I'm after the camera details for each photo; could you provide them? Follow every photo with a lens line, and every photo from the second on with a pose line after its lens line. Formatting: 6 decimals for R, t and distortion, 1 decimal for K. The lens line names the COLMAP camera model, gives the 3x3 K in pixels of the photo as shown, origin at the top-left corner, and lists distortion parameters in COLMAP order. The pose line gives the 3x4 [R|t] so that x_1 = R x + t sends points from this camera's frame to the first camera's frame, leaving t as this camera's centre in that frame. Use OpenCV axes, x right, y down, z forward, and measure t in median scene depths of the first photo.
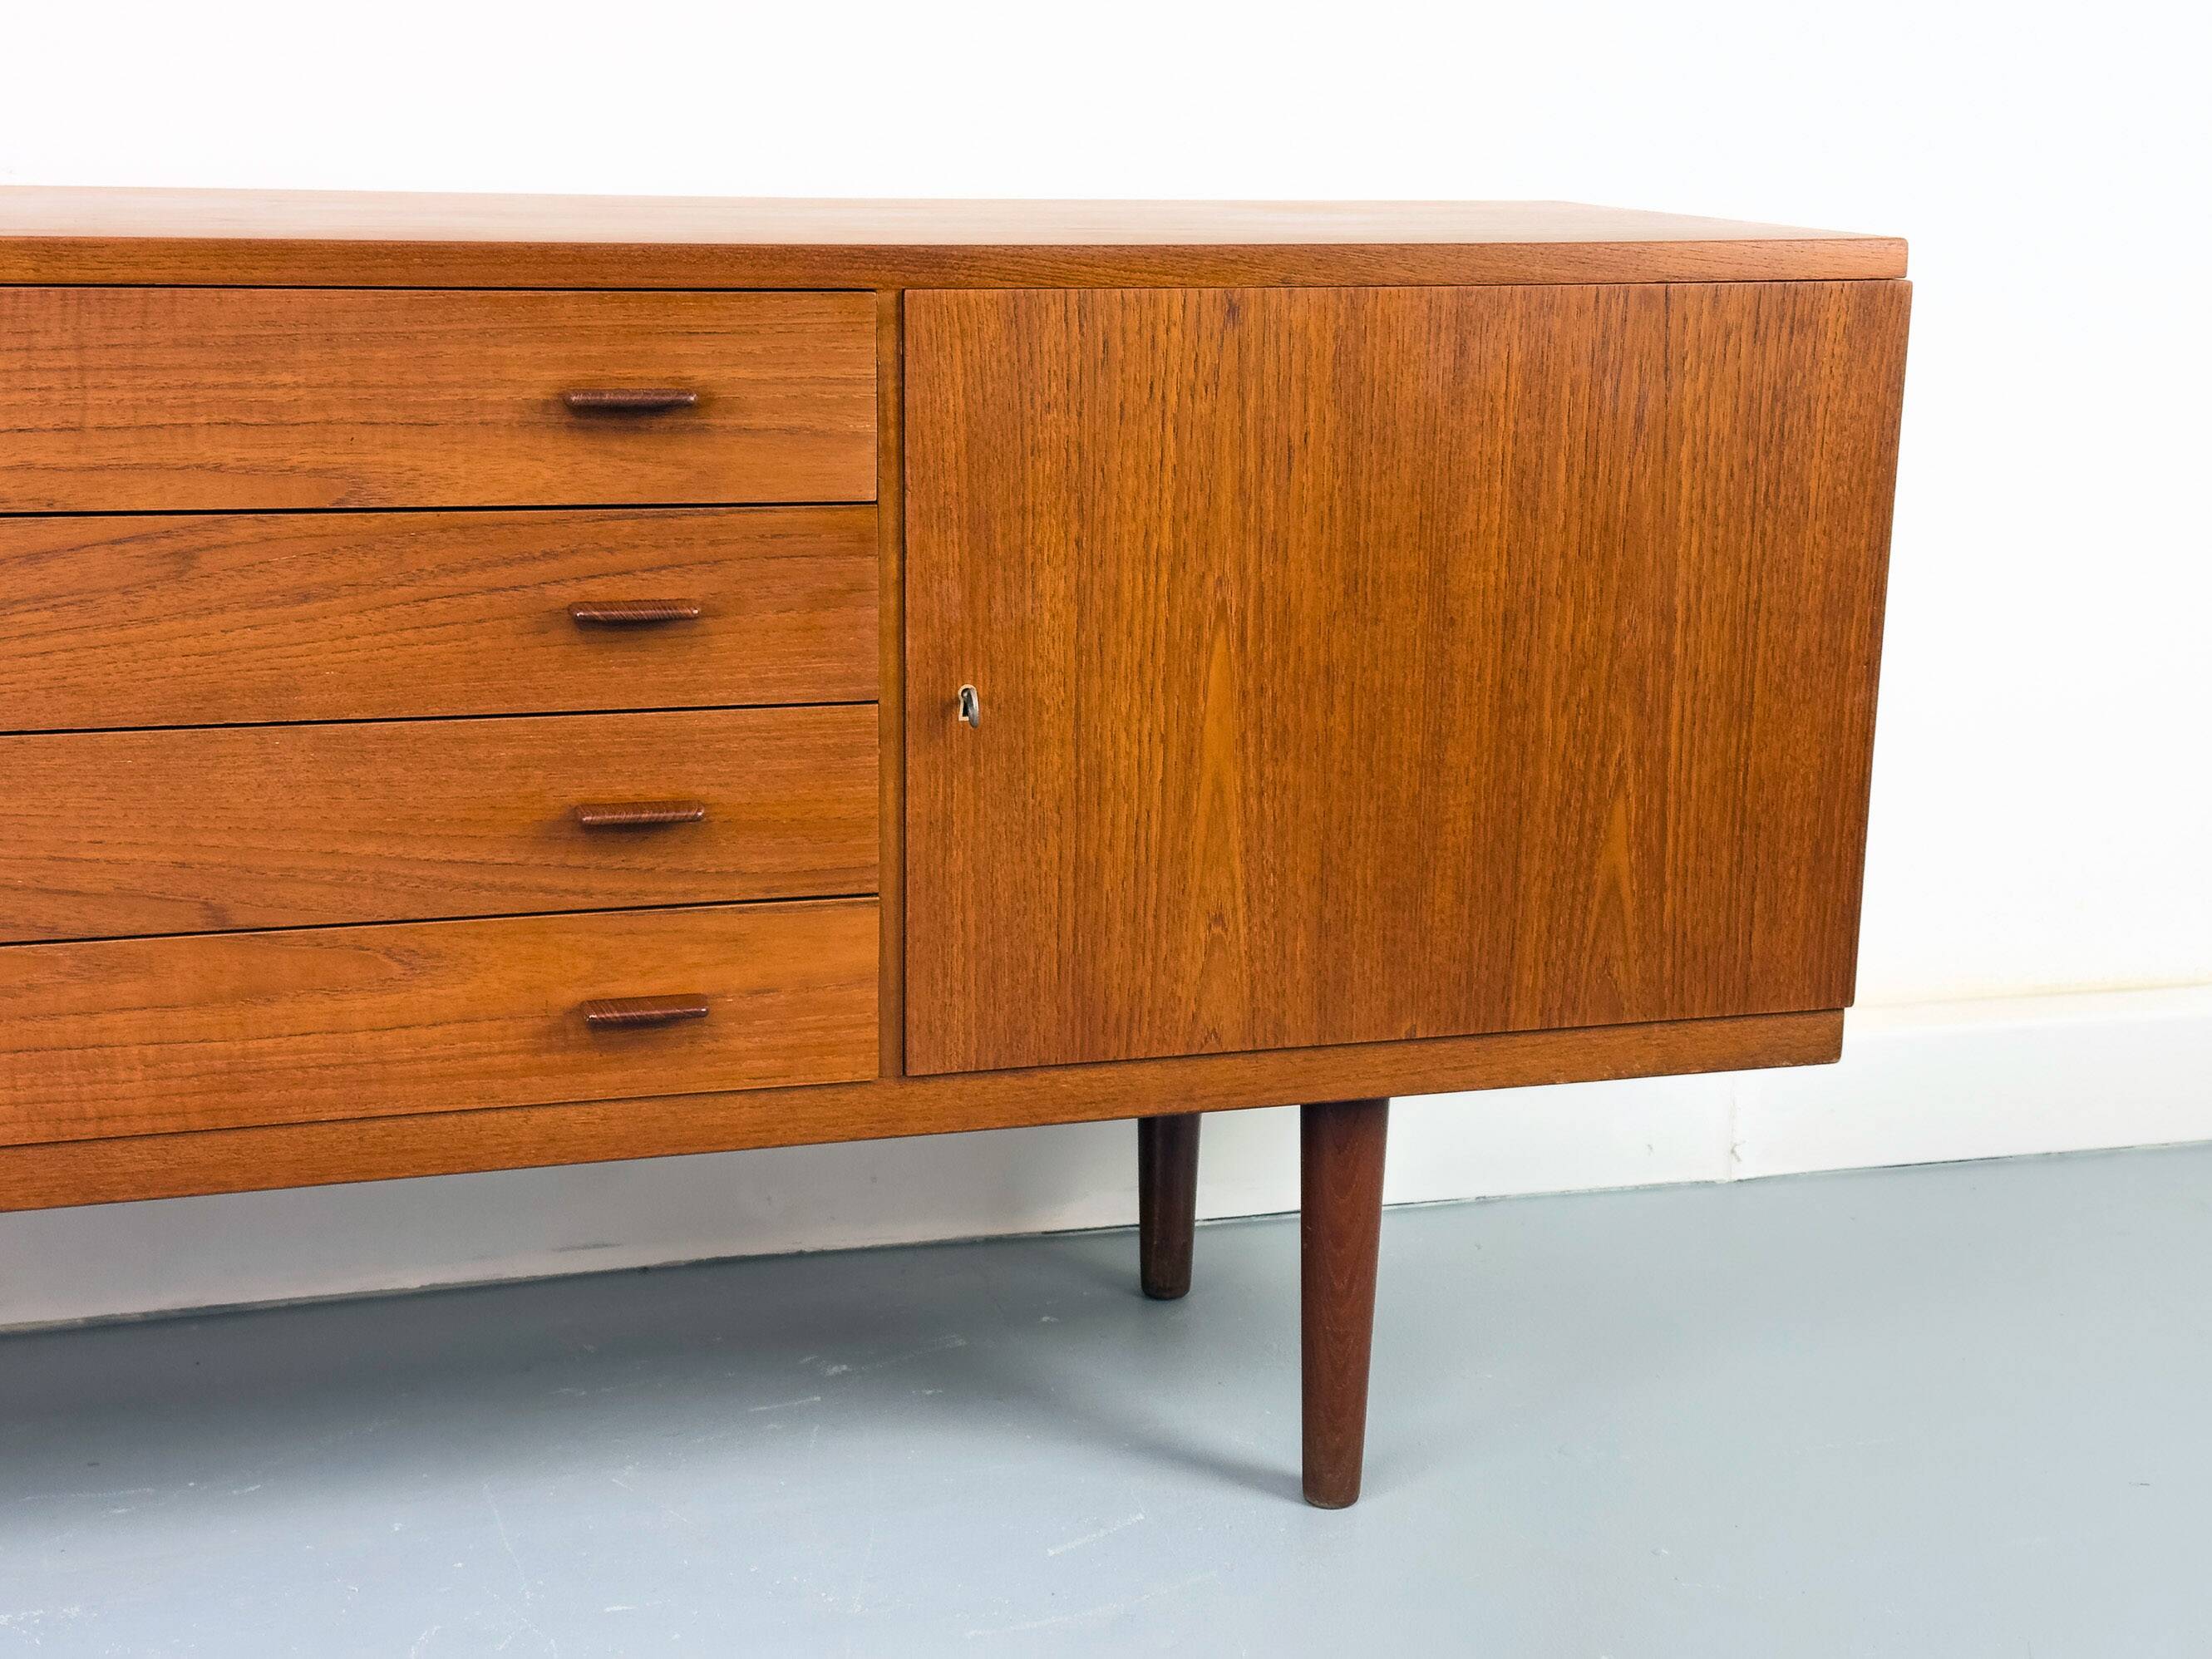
lens RADIAL K [[3080.1, 0, 1114.1], [0, 3080.1, 839.8], [0, 0, 1]] dist [0.125847, 0.000000]
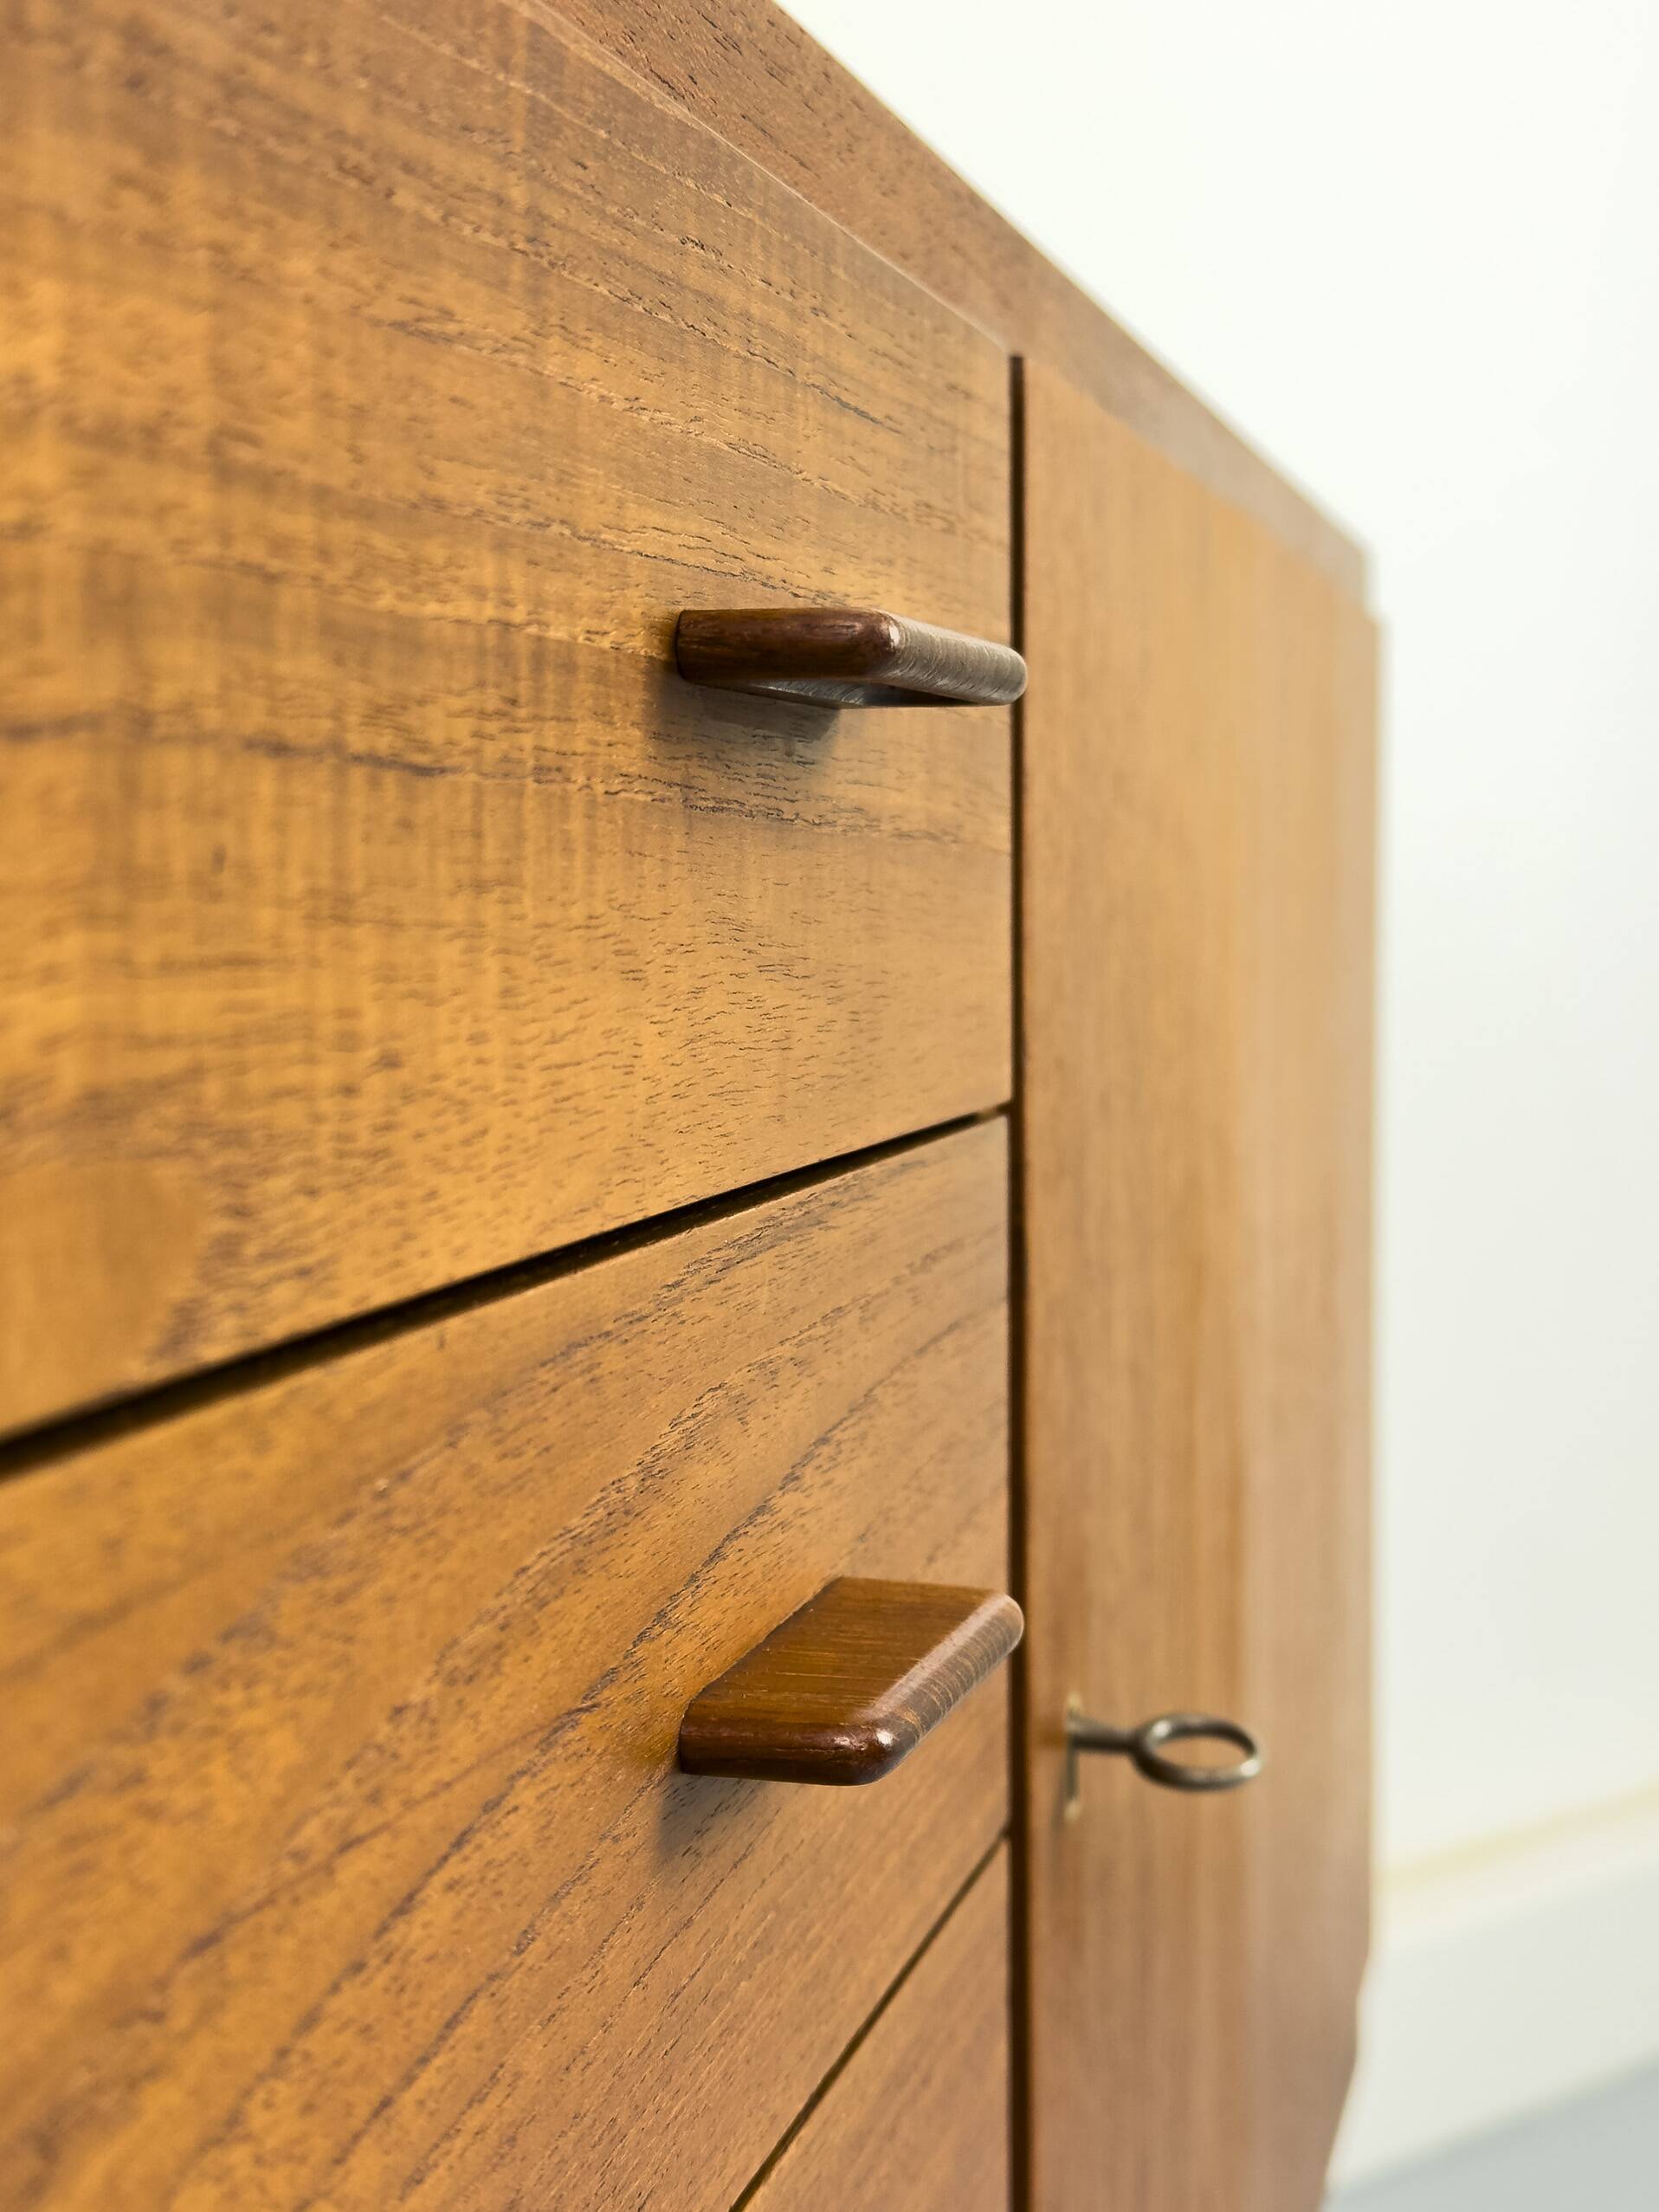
lens RADIAL K [[3249.3, 0, 829.4], [0, 3249.3, 1105.8], [0, 0, 1]] dist [0.099836, 0.000000]
pose [[0.521545, -0.082243, 0.849251, -0.327990], [0.210022, 0.977093, -0.034356, -0.100447], [-0.826971, 0.196280, 0.526870, 0.842719]]
